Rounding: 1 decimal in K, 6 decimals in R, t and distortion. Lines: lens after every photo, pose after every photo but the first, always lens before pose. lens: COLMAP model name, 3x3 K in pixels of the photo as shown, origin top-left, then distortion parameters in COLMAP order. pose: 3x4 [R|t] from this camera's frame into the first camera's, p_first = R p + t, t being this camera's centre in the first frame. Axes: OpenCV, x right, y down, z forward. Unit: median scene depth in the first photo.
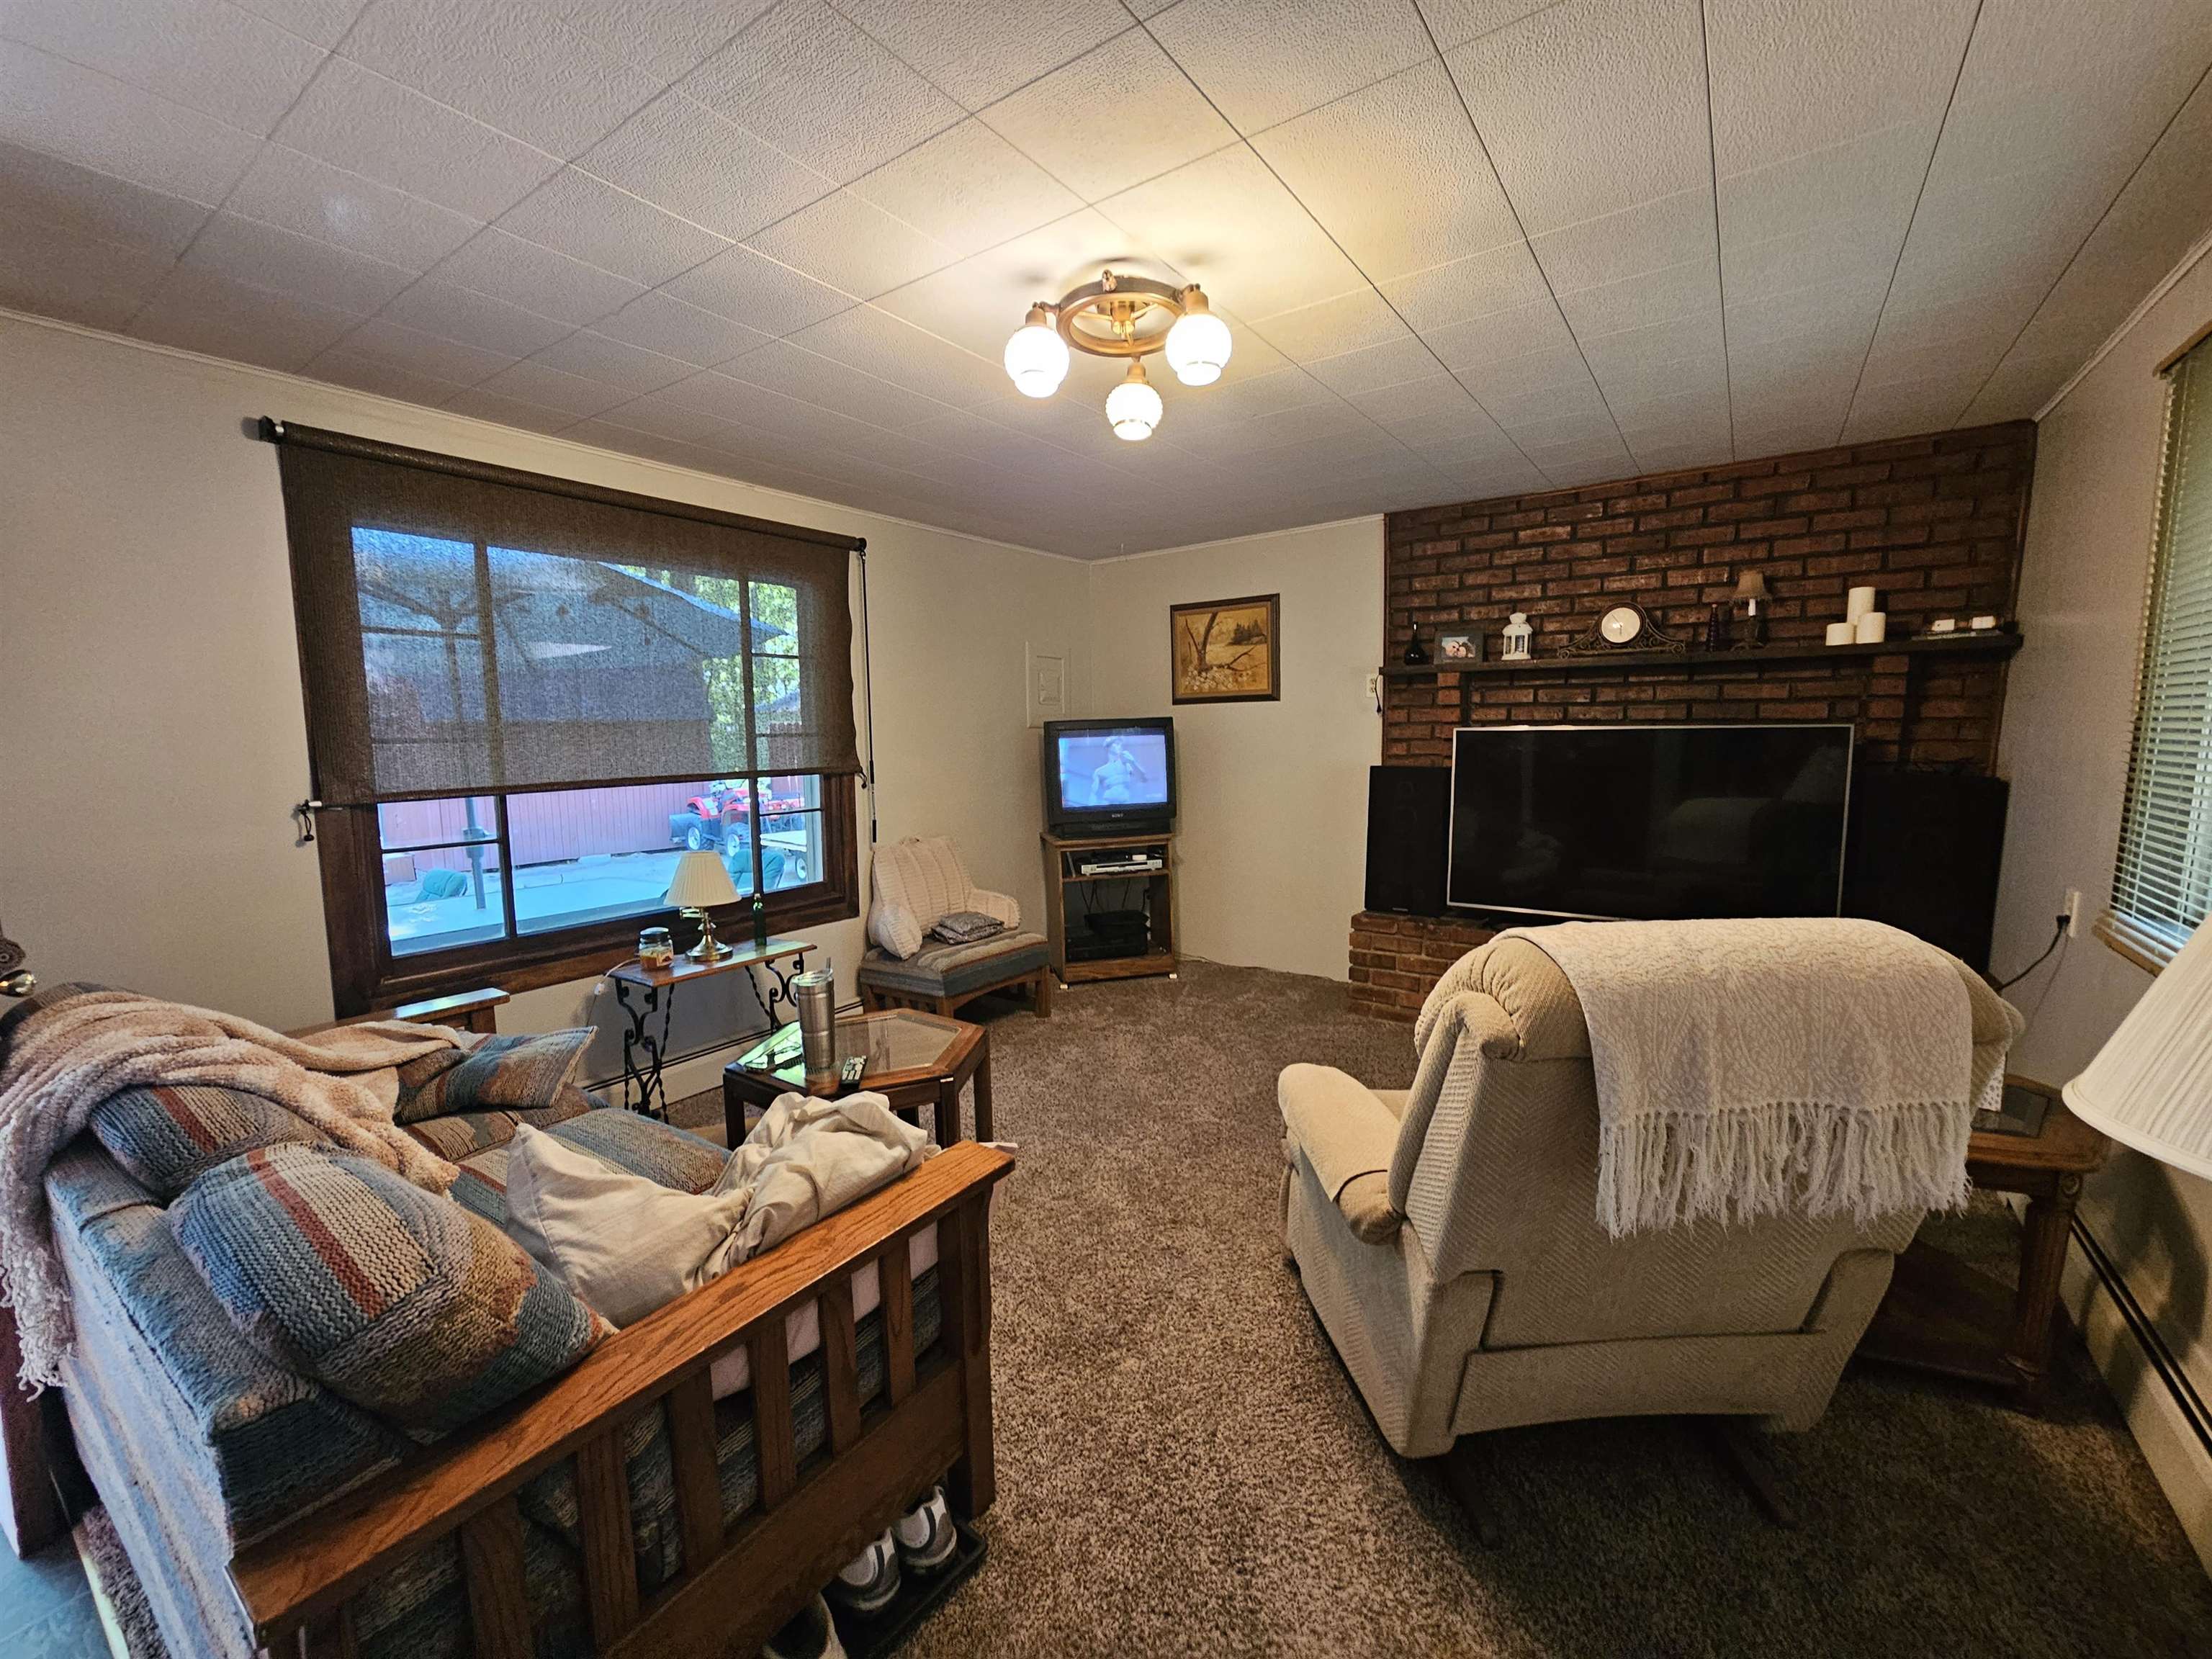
lens RADIAL K [[911.1, 0, 1106.0], [0, 911.1, 829.5], [0, 0, 1]] dist [0.002334, 0.000238]
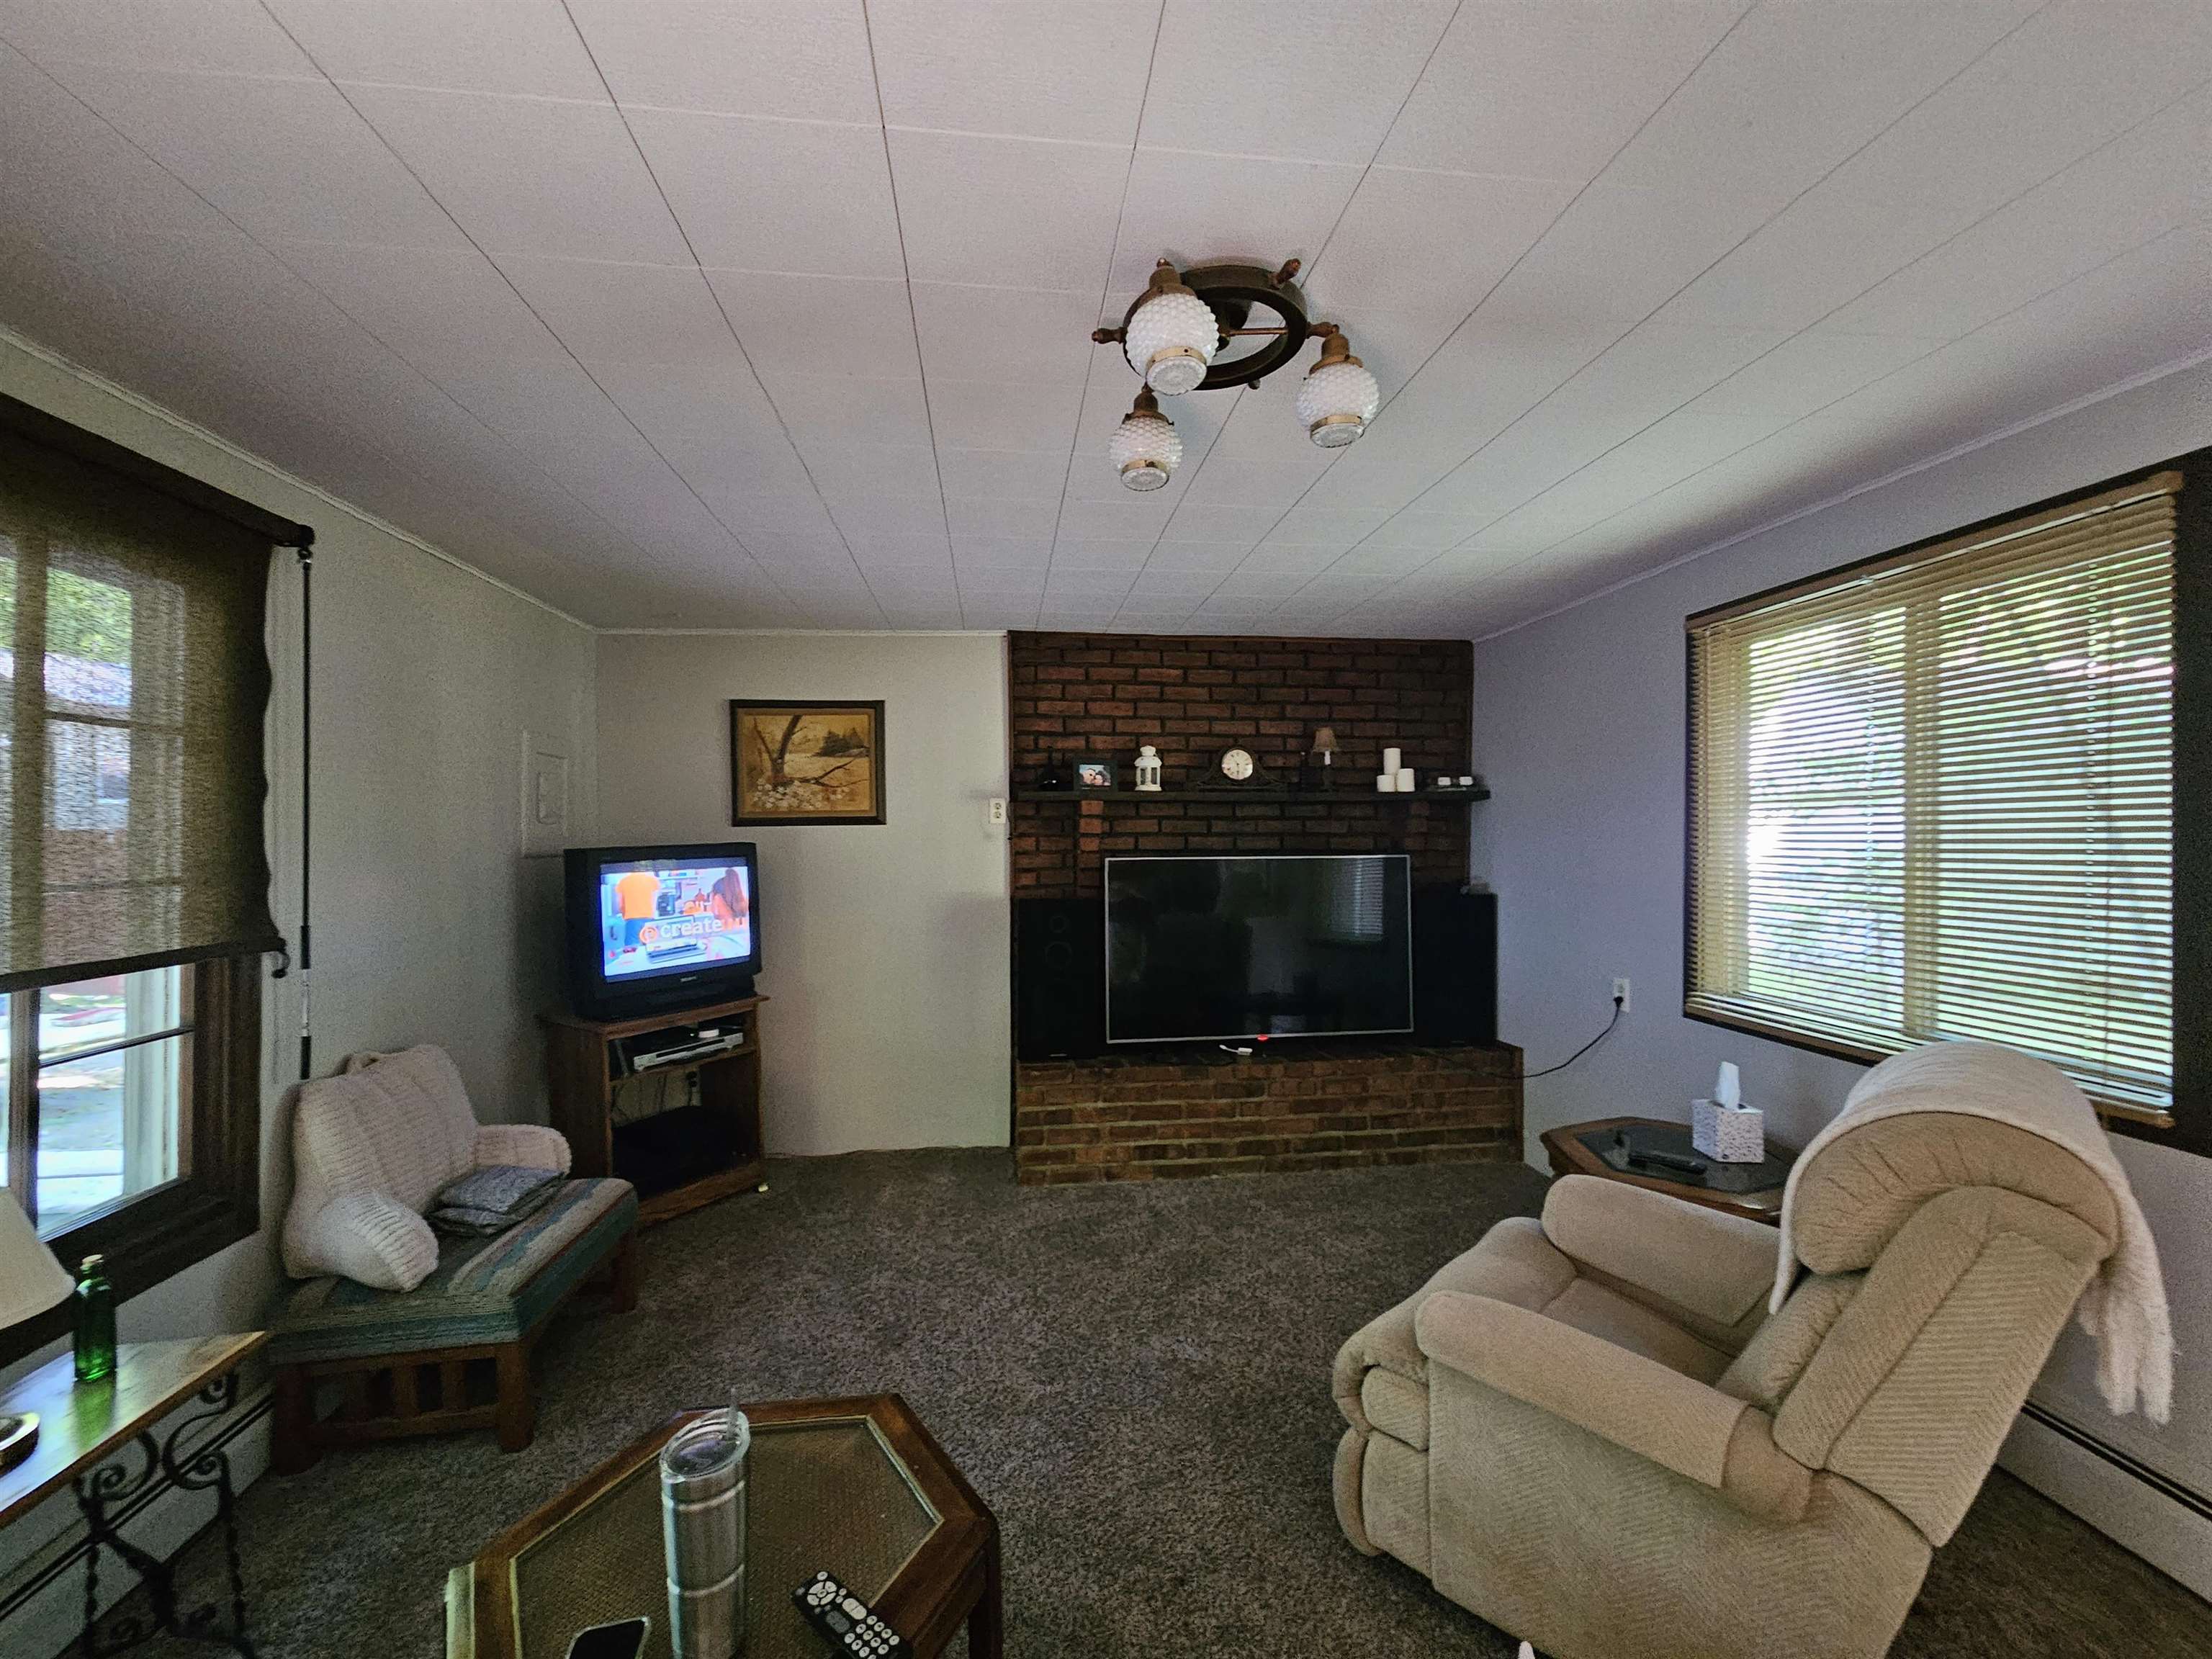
lens RADIAL K [[916.7, 0, 1106.0], [0, 916.7, 829.5], [0, 0, 1]] dist [-0.001665, 0.000079]
pose [[0.739725, 0.013176, 0.672780, -0.268748], [0.071299, 0.992645, -0.097834, -0.044345], [-0.669121, 0.120339, 0.733346, 0.273789]]
